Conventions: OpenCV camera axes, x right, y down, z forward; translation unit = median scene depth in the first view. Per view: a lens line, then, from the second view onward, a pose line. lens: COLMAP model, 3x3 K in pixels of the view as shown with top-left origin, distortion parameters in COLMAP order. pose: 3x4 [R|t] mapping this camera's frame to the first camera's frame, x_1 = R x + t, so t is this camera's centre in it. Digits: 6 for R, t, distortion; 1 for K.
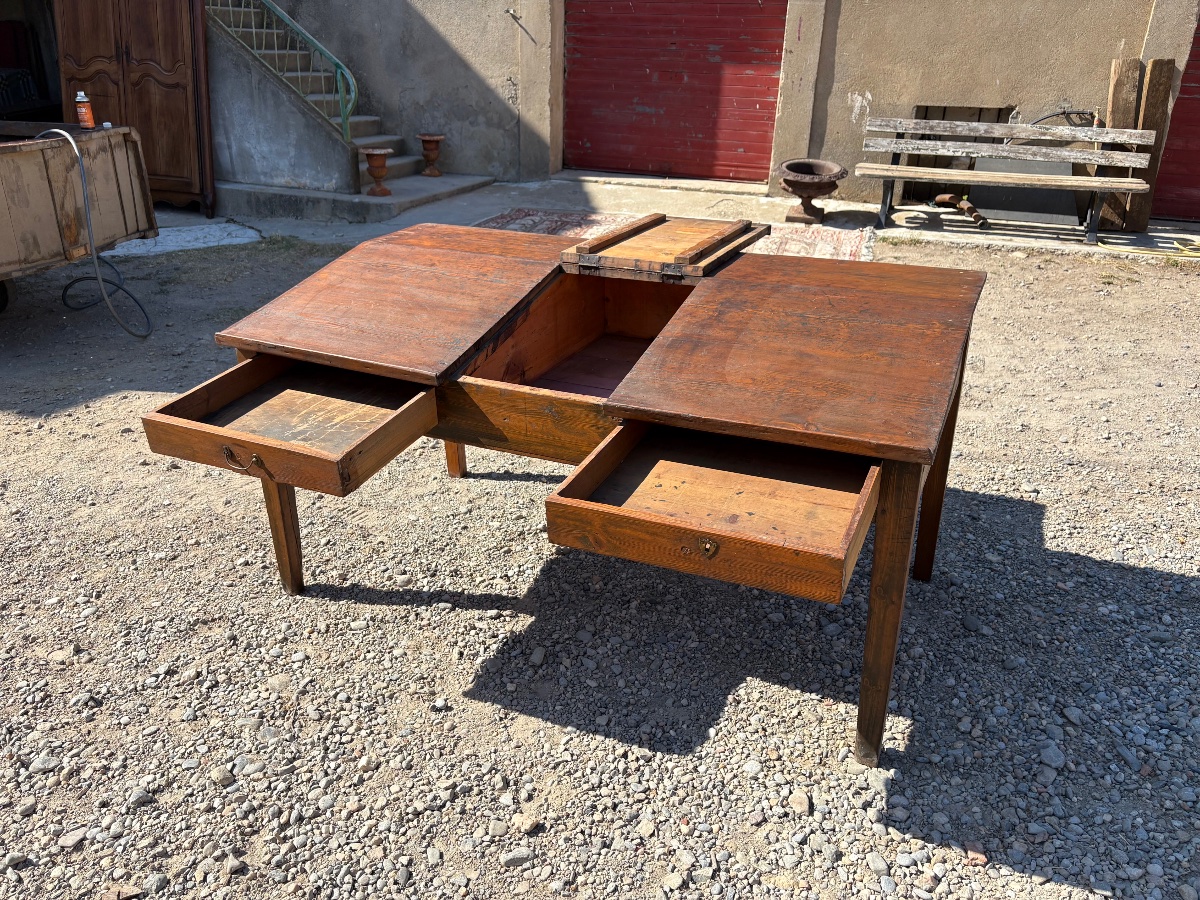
lens RADIAL K [[914.2, 0, 596.6], [0, 914.2, 455.4], [0, 0, 1]] dist [0.040386, -0.039366]
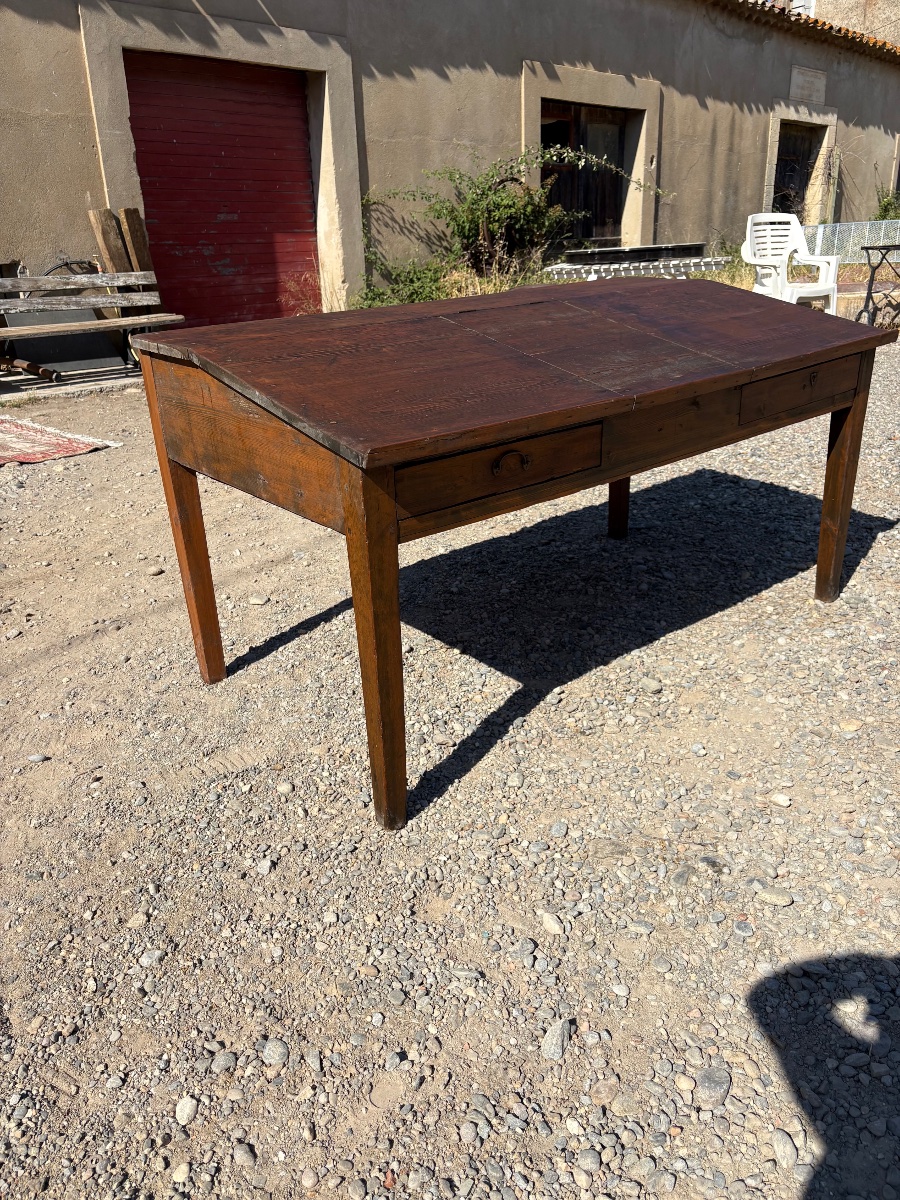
lens RADIAL K [[914.2, 0, 439.9], [0, 914.2, 607.5], [0, 0, 1]] dist [0.040386, -0.039366]
pose [[0.431216, -0.368691, 0.823480, -0.456092], [0.413341, 0.892013, 0.182928, -0.062151], [-0.801998, 0.261496, 0.537046, 0.305916]]
